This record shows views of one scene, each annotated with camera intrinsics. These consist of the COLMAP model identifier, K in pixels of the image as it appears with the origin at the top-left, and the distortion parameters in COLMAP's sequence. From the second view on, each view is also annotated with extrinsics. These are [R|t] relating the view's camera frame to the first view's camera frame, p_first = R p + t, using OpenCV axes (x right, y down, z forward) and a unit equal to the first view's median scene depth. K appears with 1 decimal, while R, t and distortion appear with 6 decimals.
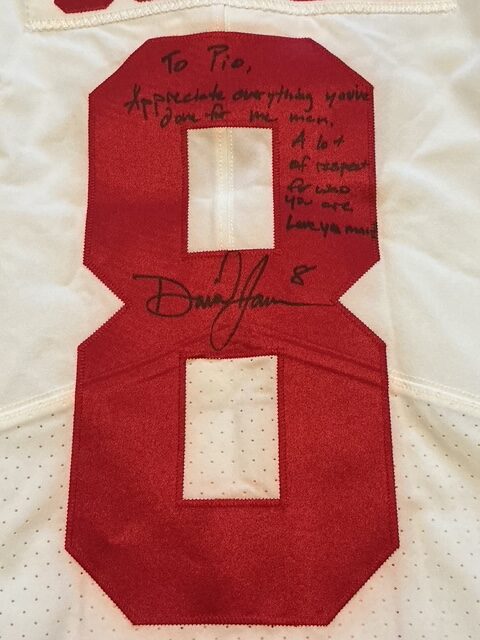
lens RADIAL K [[821.6, 0, 240.4], [0, 821.6, 321.2], [0, 0, 1]] dist [0.076811, 0.000000]
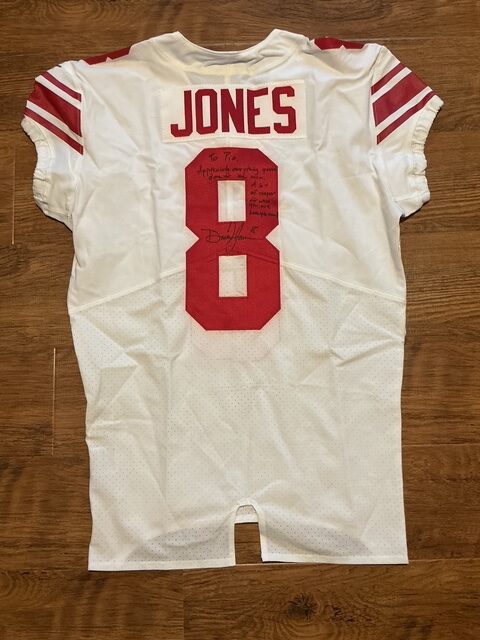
lens RADIAL K [[641.3, 0, 243.8], [0, 641.3, 322.6], [0, 0, 1]] dist [0.147815, 0.000000]
pose [[0.999452, -0.004615, 0.032768, -0.049961], [-0.000402, 0.988460, 0.151484, -0.076000], [-0.033089, -0.151414, 0.987916, -1.519337]]
